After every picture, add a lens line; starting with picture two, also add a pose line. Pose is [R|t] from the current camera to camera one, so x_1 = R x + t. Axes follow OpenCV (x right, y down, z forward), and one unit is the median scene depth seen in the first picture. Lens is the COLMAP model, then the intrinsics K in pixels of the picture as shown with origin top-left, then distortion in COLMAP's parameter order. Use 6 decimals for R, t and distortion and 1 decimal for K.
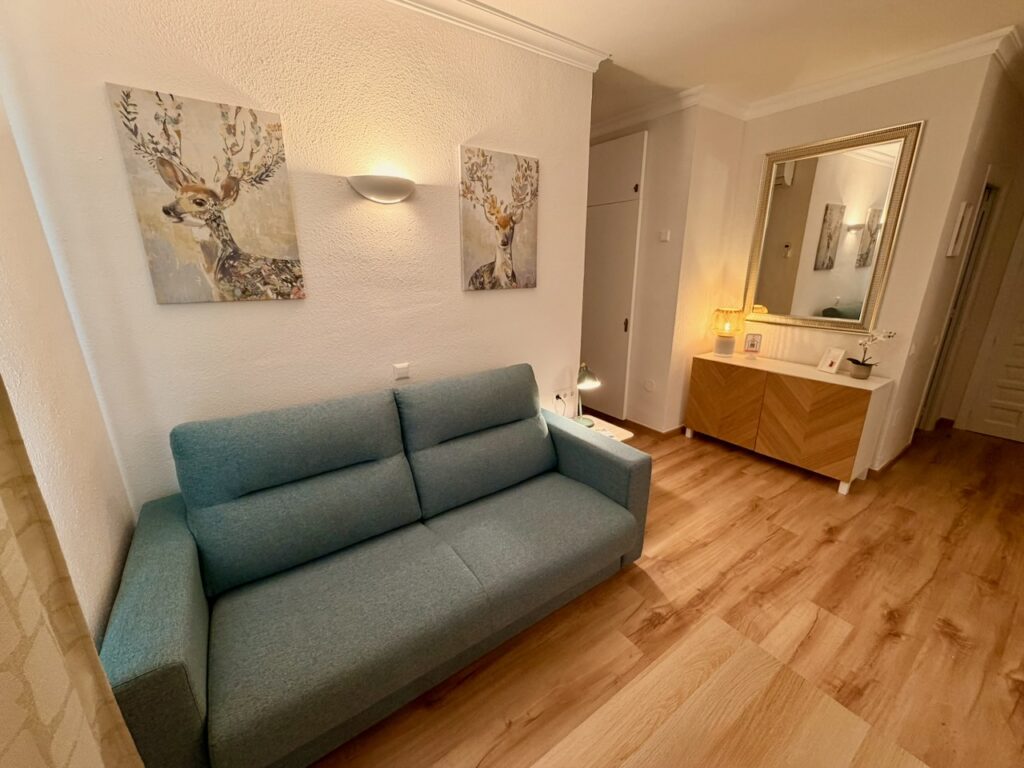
lens RADIAL K [[410.1, 0, 509.3], [0, 410.1, 381.7], [0, 0, 1]] dist [0.002964, 0.000054]
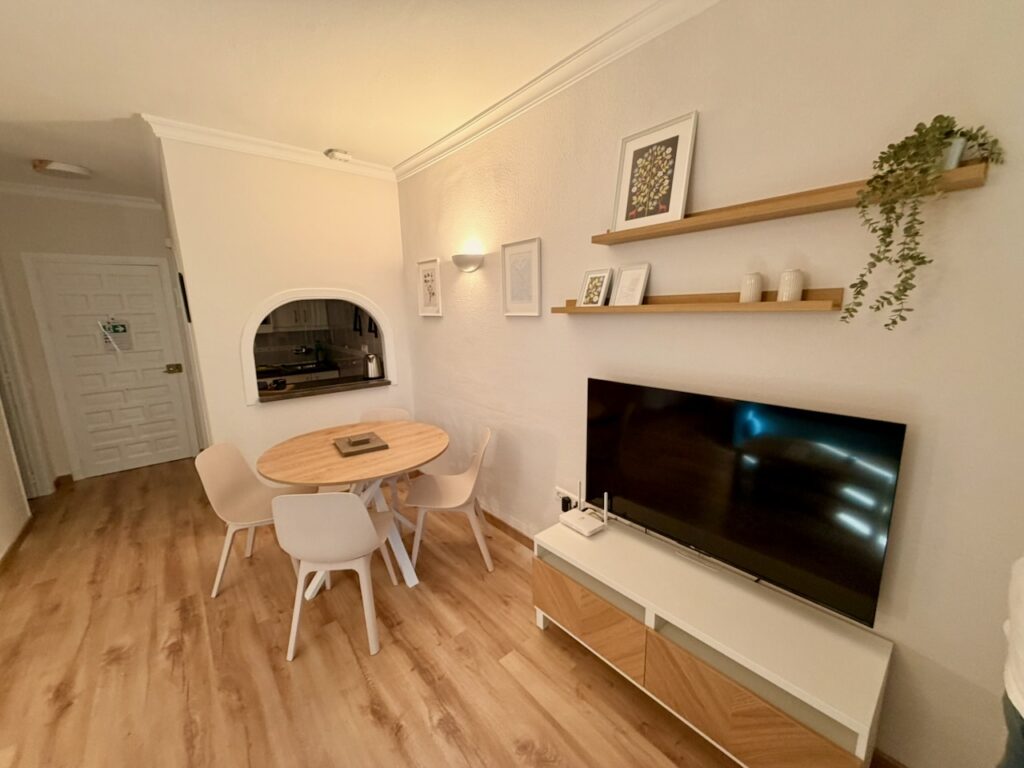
lens RADIAL K [[410.1, 0, 512.0], [0, 410.1, 386.5], [0, 0, 1]] dist [0.002964, 0.000054]
pose [[-0.087614, -0.180620, 0.979643, 0.035687], [0.307062, 0.930641, 0.199048, 0.040481], [-0.947648, 0.318250, -0.026075, -0.141328]]
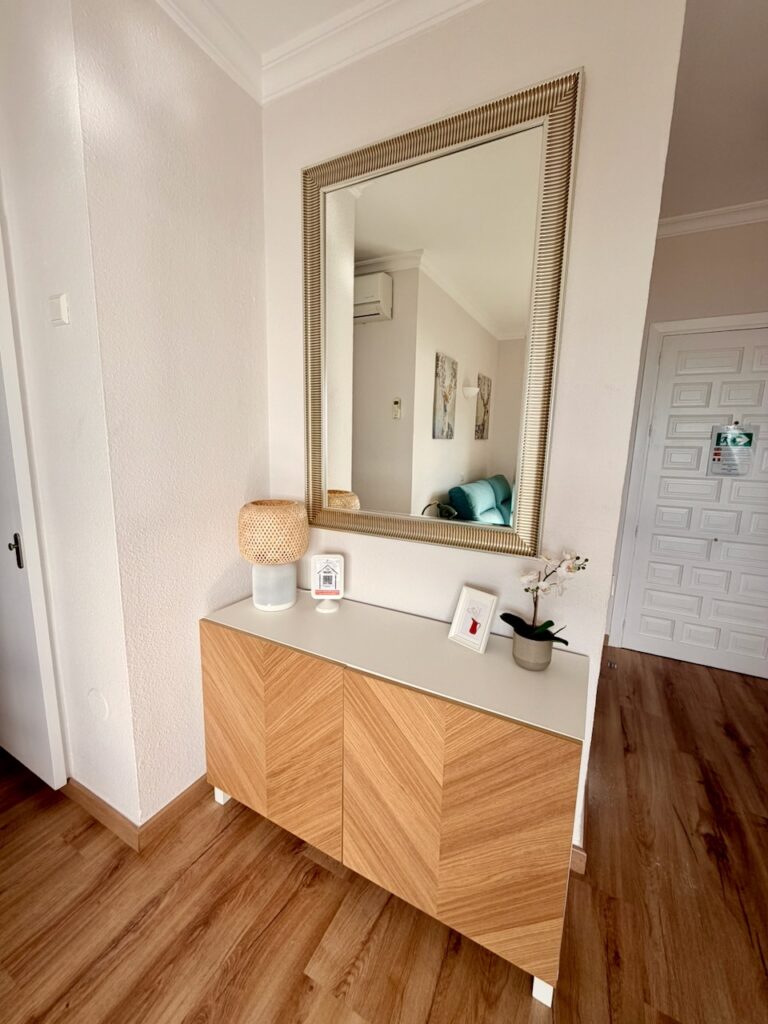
lens RADIAL K [[410.1, 0, 381.5], [0, 410.1, 512.6], [0, 0, 1]] dist [0.002964, 0.000054]
pose [[0.889242, -0.048074, 0.454904, 0.701509], [0.099982, 0.990844, -0.090730, -0.178768], [-0.446377, 0.126163, 0.885906, 0.892951]]
